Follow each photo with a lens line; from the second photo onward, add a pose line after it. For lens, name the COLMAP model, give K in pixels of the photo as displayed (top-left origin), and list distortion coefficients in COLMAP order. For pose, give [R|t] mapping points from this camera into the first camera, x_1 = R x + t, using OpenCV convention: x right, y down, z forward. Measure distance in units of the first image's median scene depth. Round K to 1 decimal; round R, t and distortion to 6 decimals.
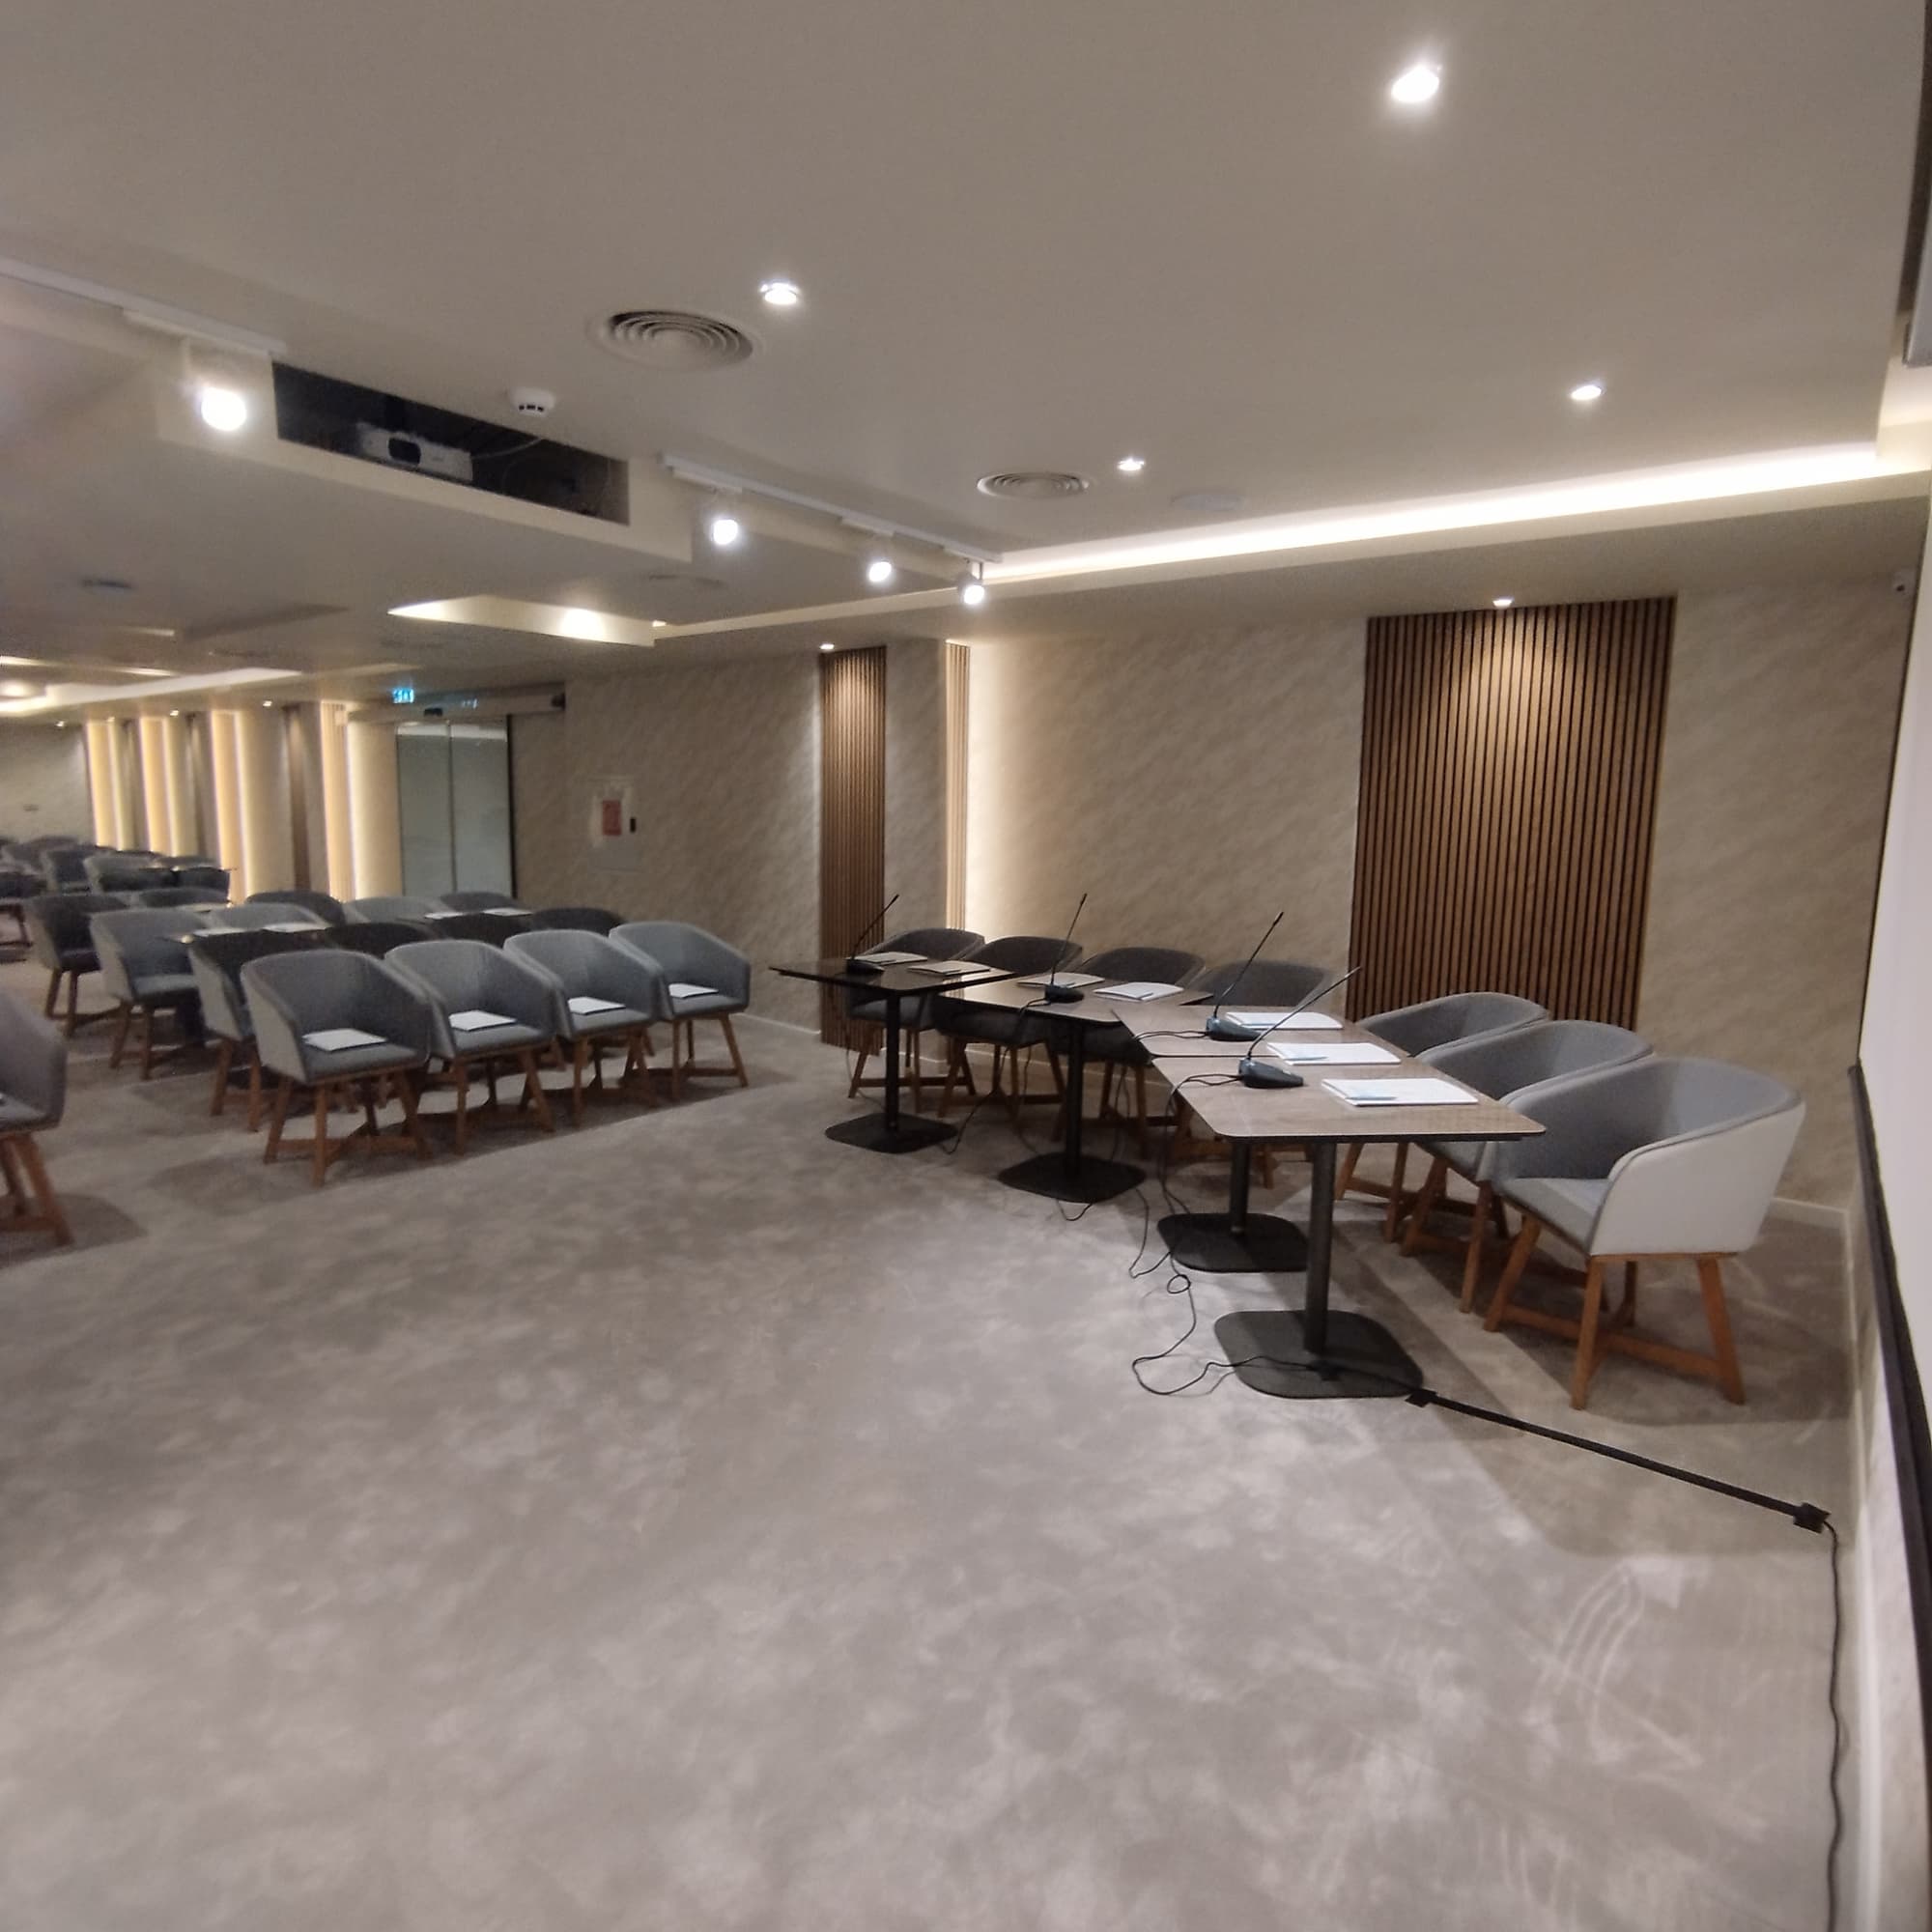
lens RADIAL K [[1171.9, 0, 978.5], [0, 1171.9, 969.0], [0, 0, 1]] dist [-0.048561, 0.028697]
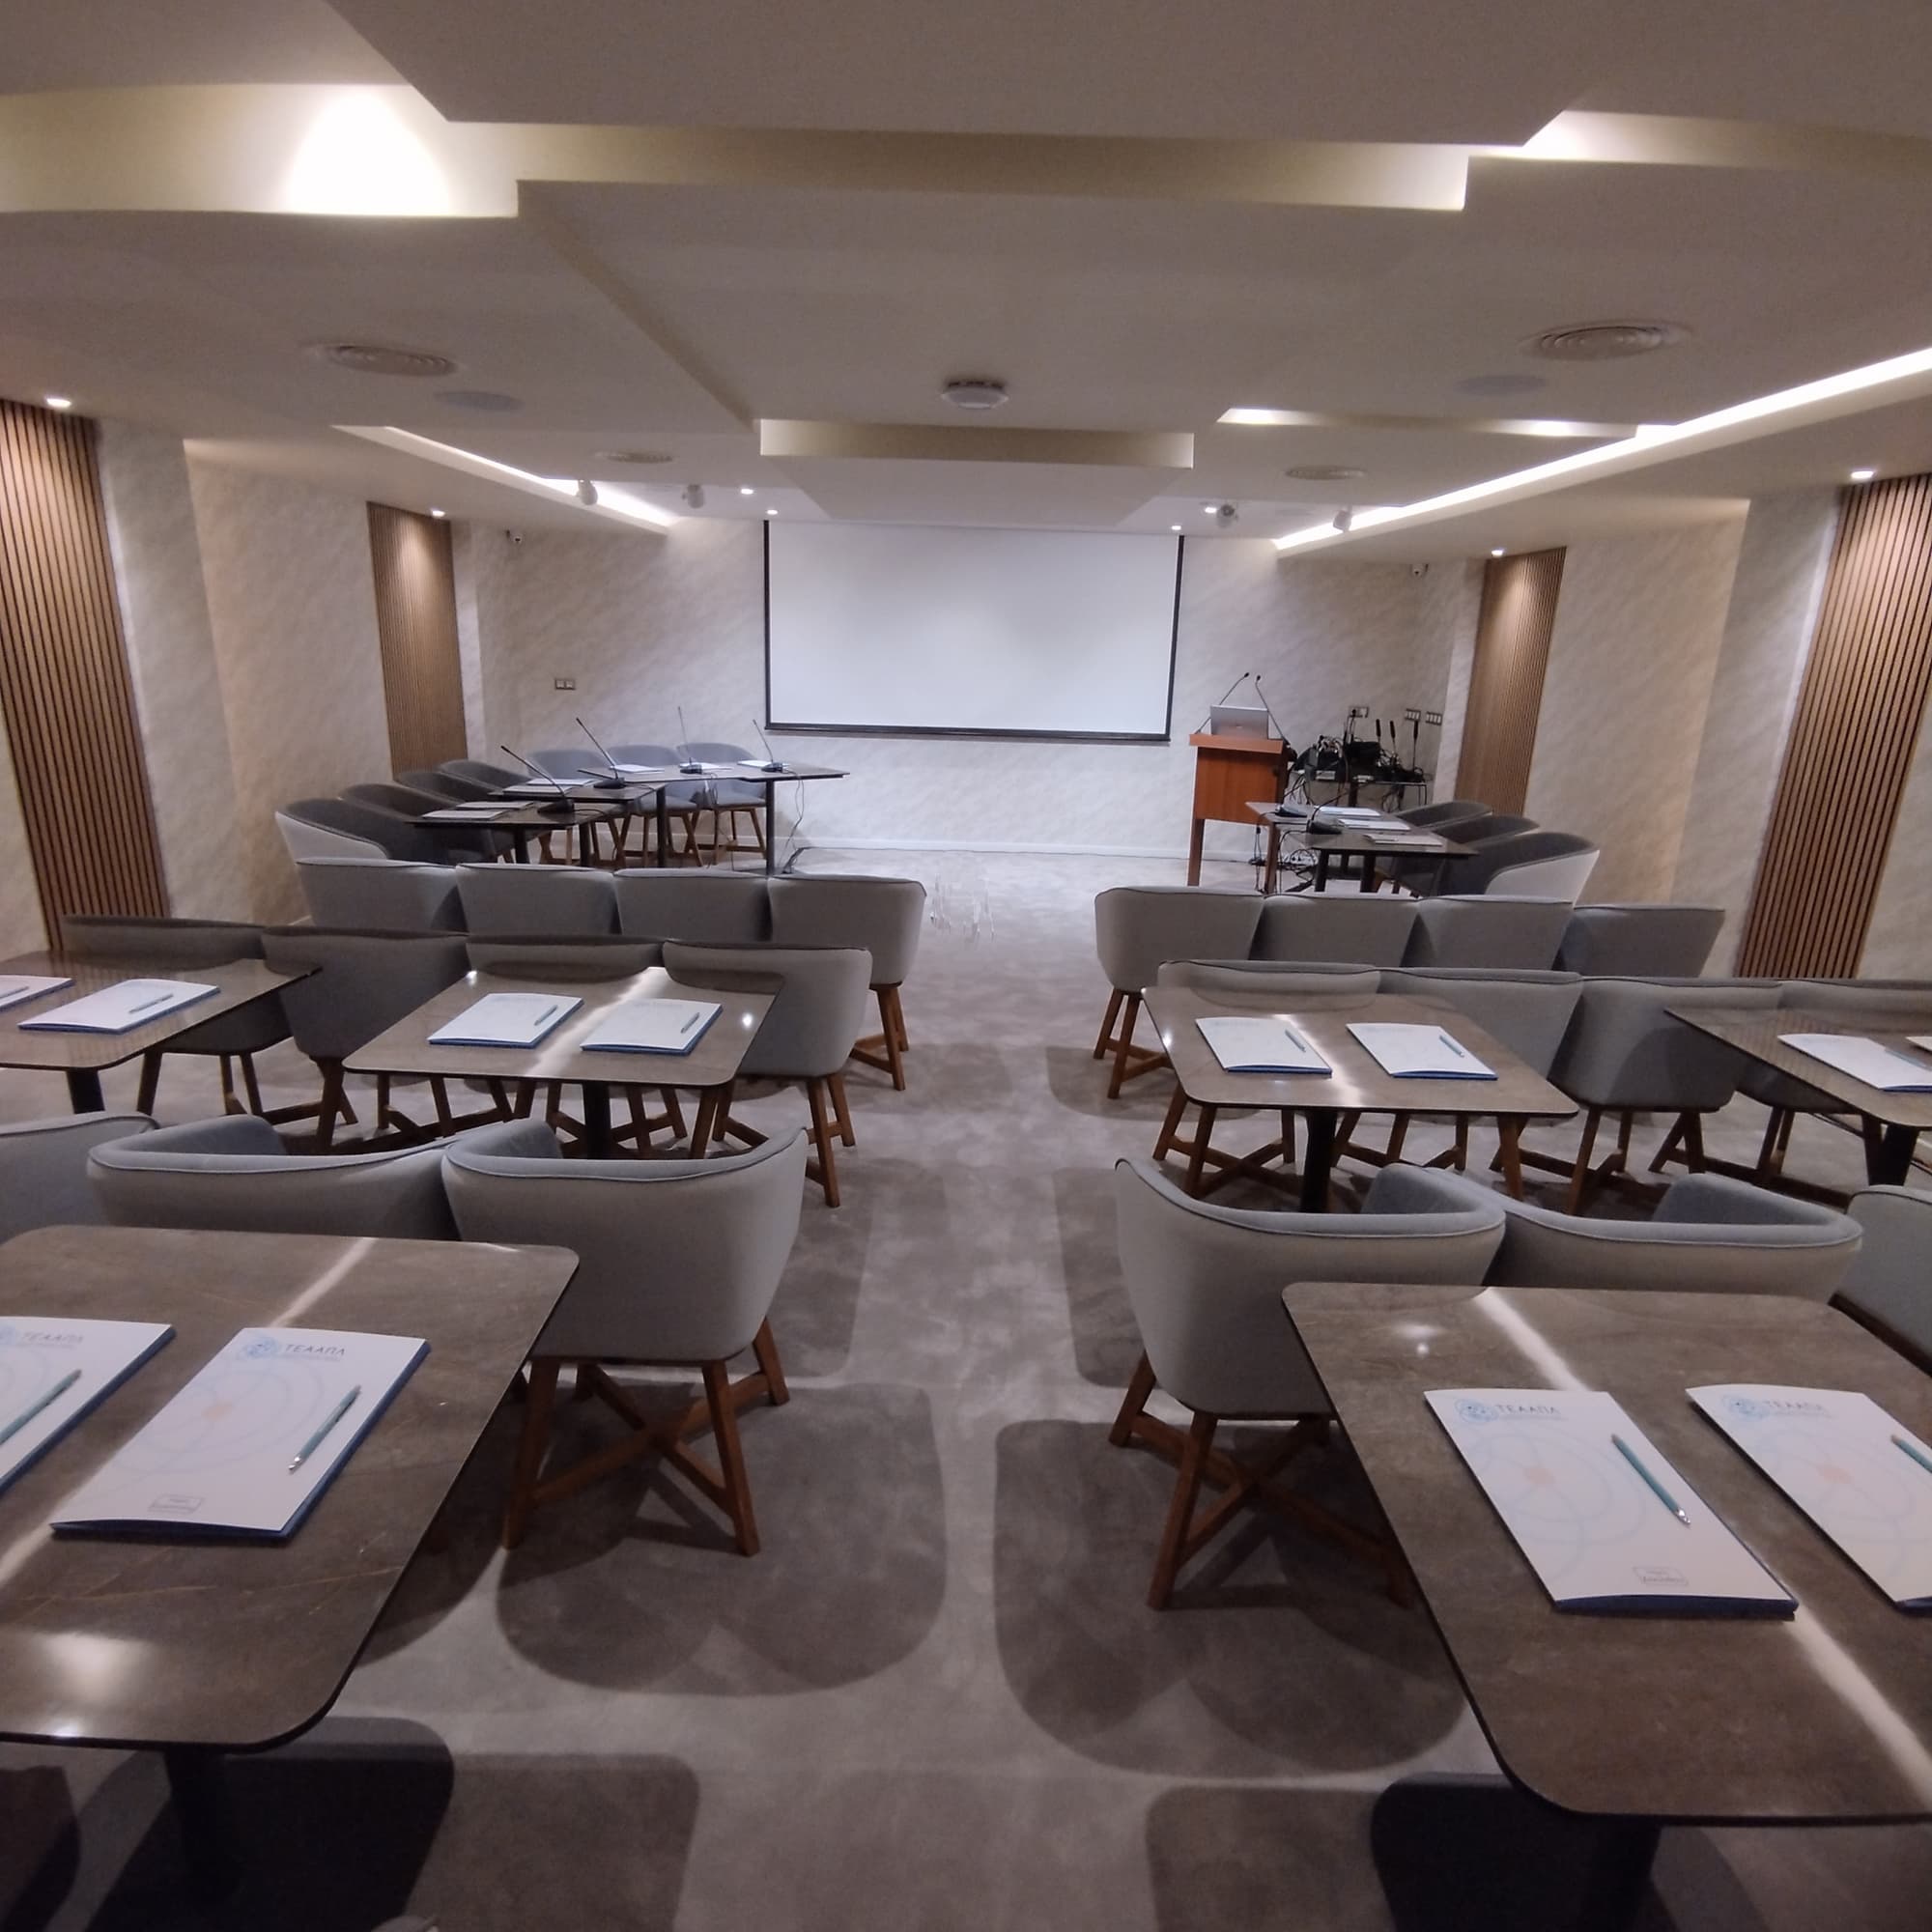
lens RADIAL K [[1171.9, 0, 955.8], [0, 1171.9, 964.0], [0, 0, 1]] dist [-0.048561, 0.028697]
pose [[-0.595074, -0.237324, 0.767831, -1.176318], [0.091294, 0.929259, 0.357971, -0.214326], [-0.798469, 0.283118, -0.531312, 1.273942]]
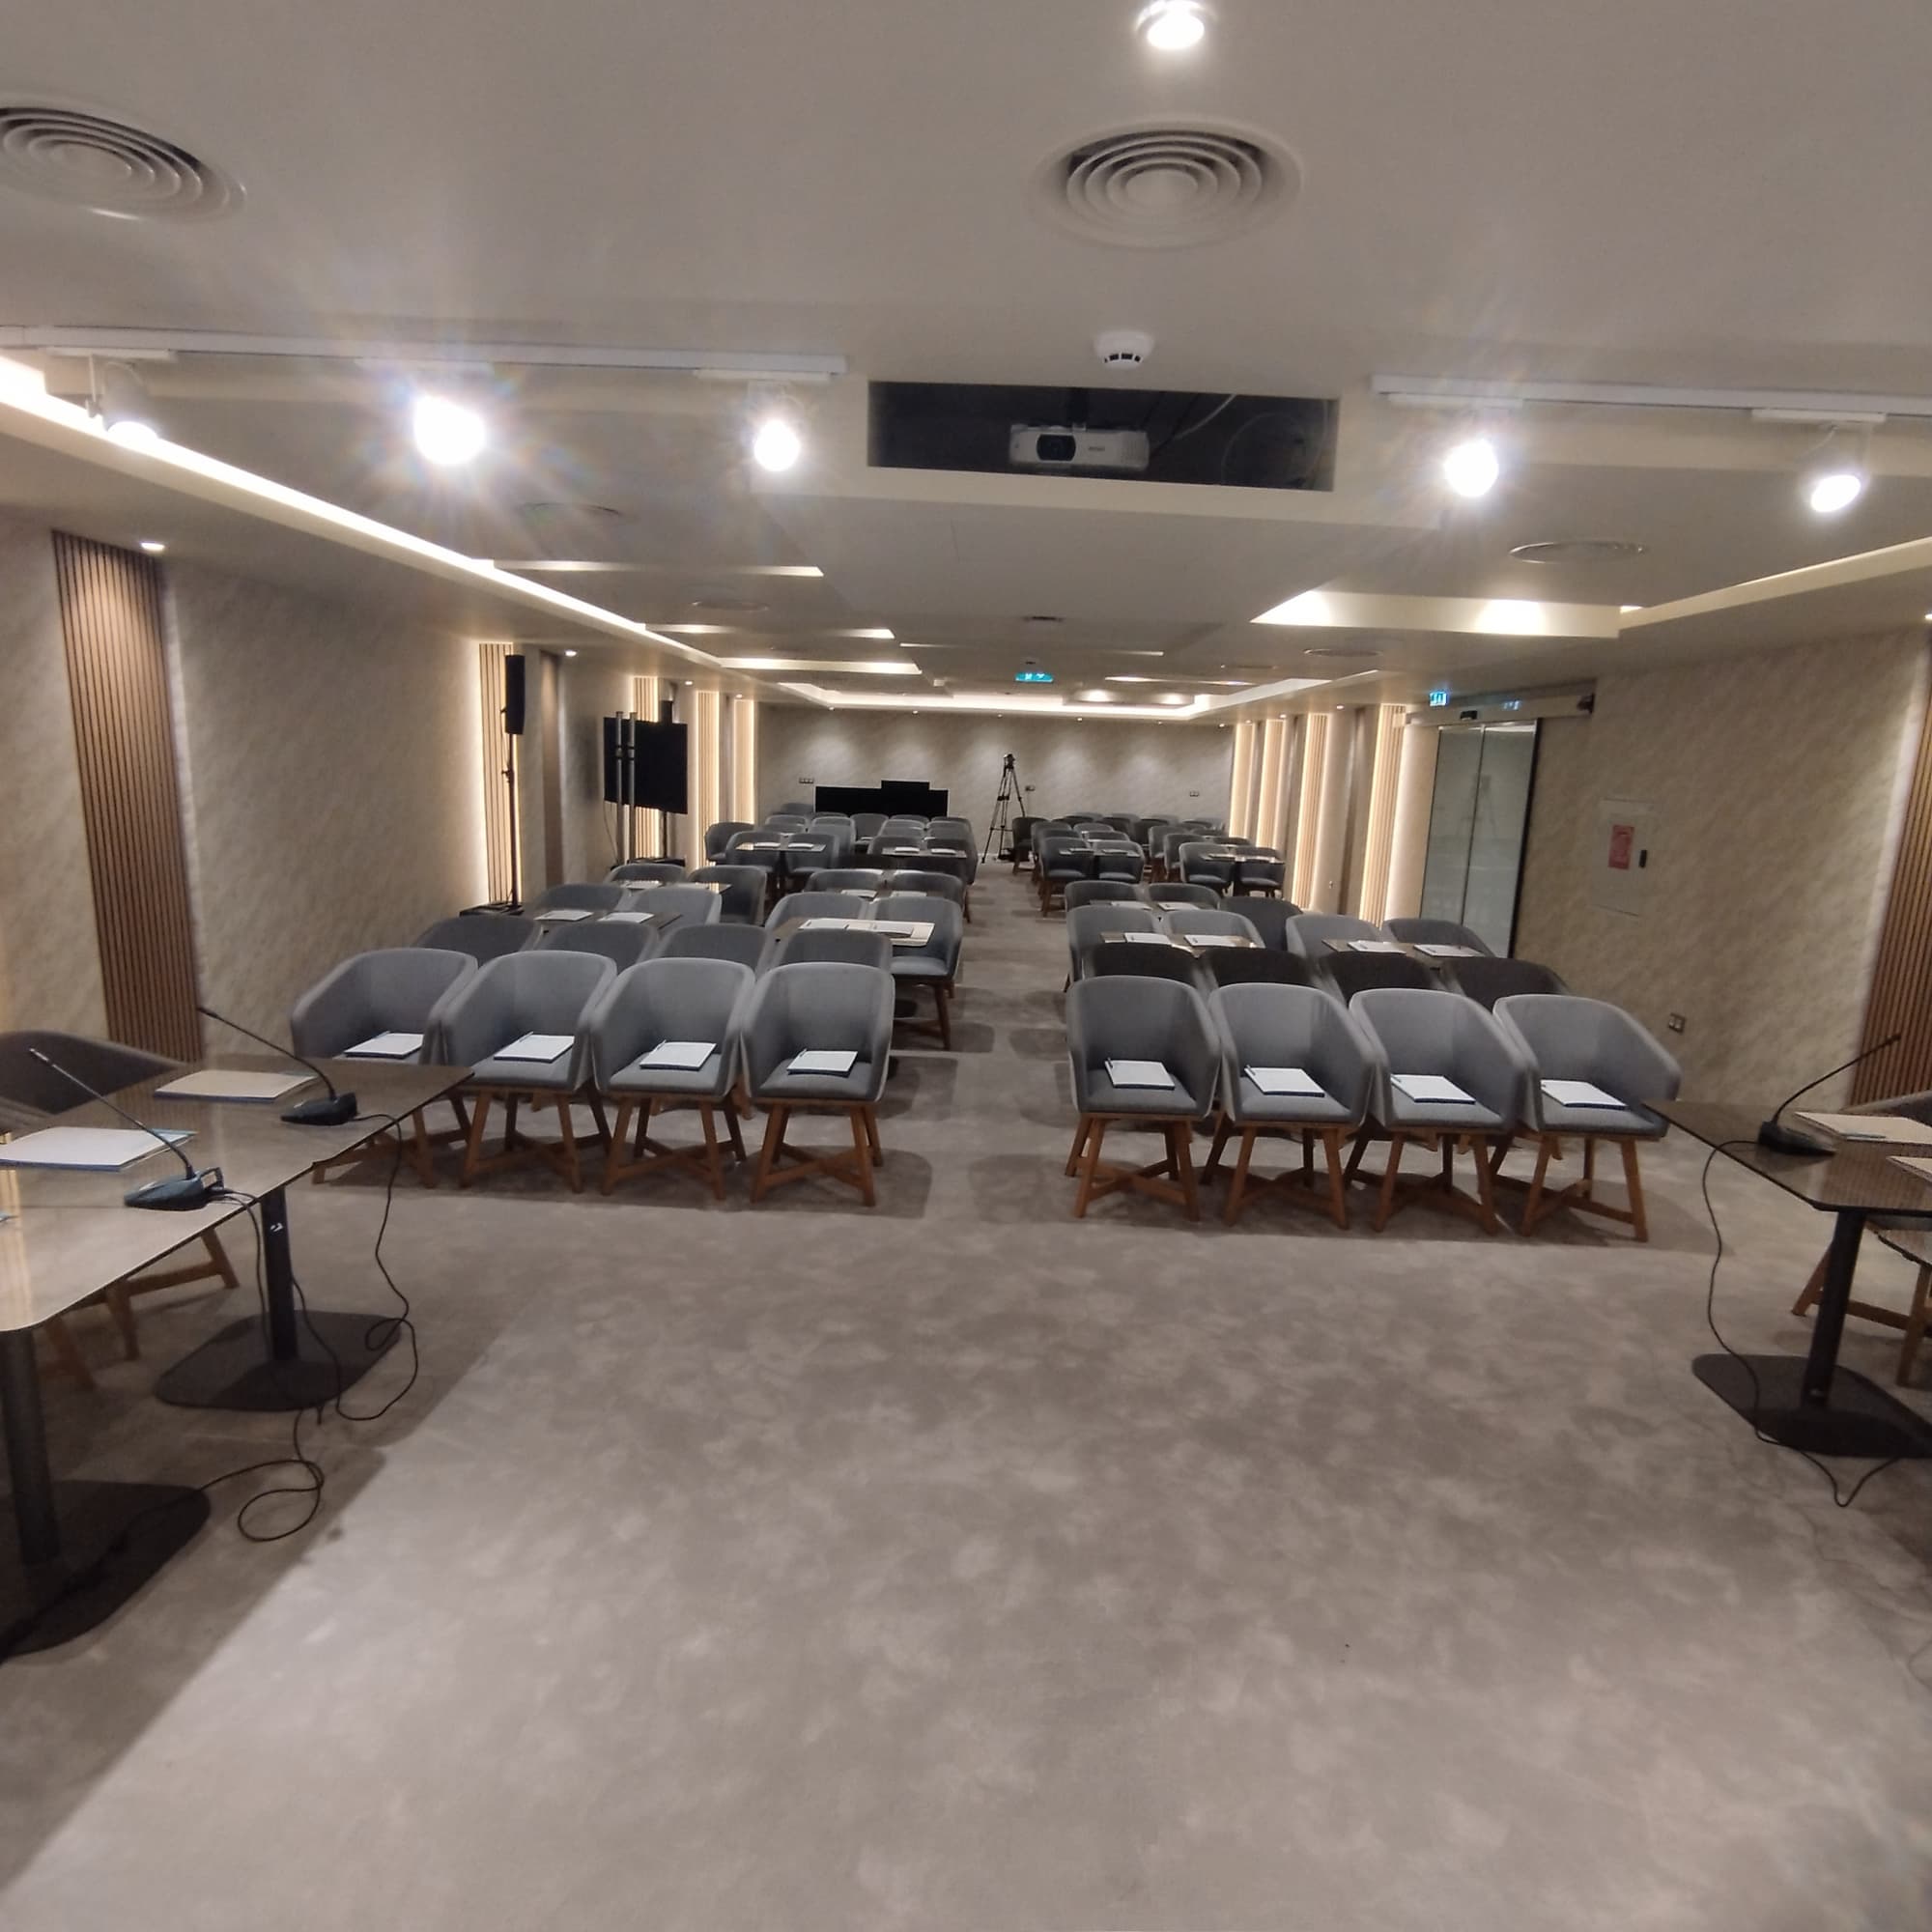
lens RADIAL K [[1171.9, 0, 960.3], [0, 1171.9, 976.7], [0, 0, 1]] dist [-0.048561, 0.028697]
pose [[0.583566, 0.155502, -0.797038, 0.113534], [-0.143505, 0.985795, 0.087259, -0.073116], [0.799286, 0.063458, 0.597592, 0.257096]]
